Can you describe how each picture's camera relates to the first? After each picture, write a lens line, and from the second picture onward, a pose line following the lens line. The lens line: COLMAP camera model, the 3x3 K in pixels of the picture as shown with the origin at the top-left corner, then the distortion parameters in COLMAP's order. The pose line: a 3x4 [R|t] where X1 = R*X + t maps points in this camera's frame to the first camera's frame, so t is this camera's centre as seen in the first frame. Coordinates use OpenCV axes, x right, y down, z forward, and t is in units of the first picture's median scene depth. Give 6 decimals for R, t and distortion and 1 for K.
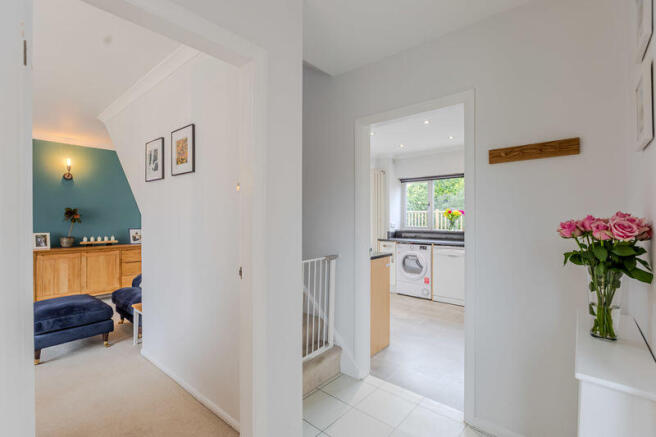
lens RADIAL K [[300.3, 0, 328.1], [0, 300.3, 217.7], [0, 0, 1]] dist [0.000033, 0.000120]
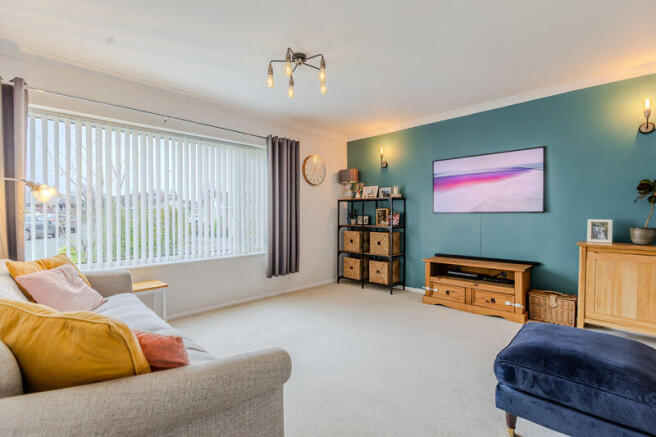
lens RADIAL K [[300.3, 0, 329.4], [0, 300.3, 218.6], [0, 0, 1]] dist [0.000033, 0.000120]
pose [[-0.067304, 0.011677, -0.997664, -0.235192], [0.004242, 0.999926, 0.011417, 0.039049], [0.997723, -0.003464, -0.067349, 0.433210]]
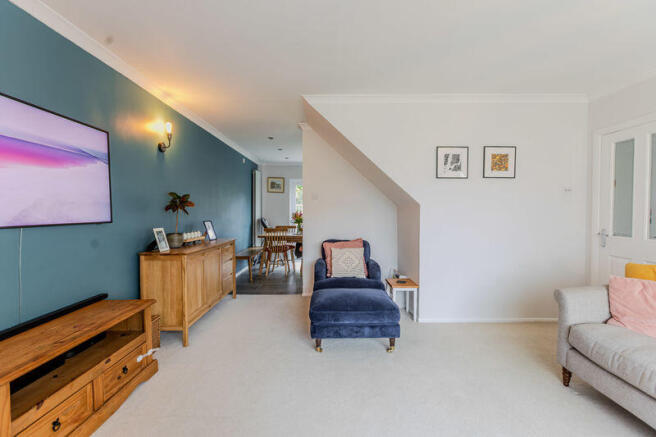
lens RADIAL K [[297.9, 0, 326.6], [0, 297.9, 216.7], [0, 0, 1]] dist [0.002923, -0.000163]
pose [[0.750310, -0.008377, 0.661033, -1.105159], [-0.003797, 0.999849, 0.016980, 0.011843], [-0.661075, -0.015251, 0.750165, 0.244610]]
